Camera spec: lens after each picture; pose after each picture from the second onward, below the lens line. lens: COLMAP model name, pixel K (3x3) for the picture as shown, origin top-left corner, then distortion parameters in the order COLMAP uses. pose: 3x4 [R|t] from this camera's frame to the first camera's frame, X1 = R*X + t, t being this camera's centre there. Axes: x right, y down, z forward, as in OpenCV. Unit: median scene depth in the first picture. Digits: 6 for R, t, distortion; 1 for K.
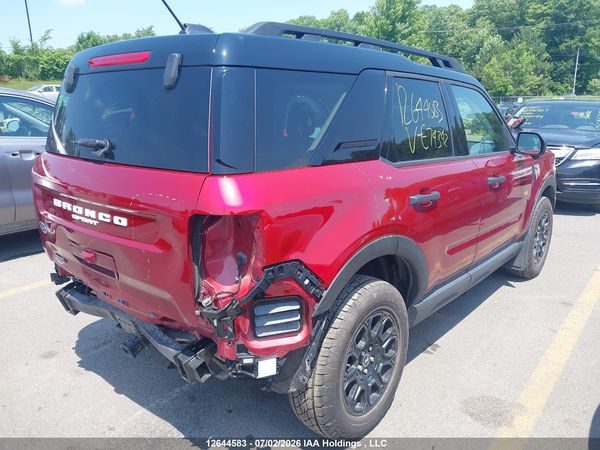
lens RADIAL K [[463.8, 0, 299.3], [0, 463.8, 241.1], [0, 0, 1]] dist [-0.002581, -0.001725]
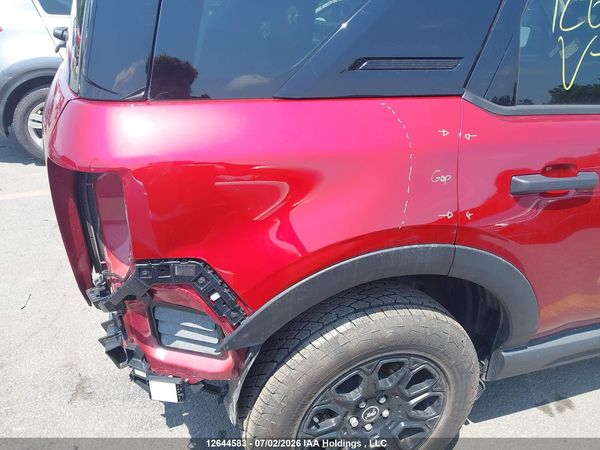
lens RADIAL K [[463.8, 0, 299.3], [0, 463.8, 241.1], [0, 0, 1]] dist [-0.002581, -0.001725]
pose [[0.858667, 0.260513, -0.441388, 0.286729], [-0.163641, 0.955464, 0.245583, -0.118032], [0.485708, -0.138645, 0.863056, 0.435291]]
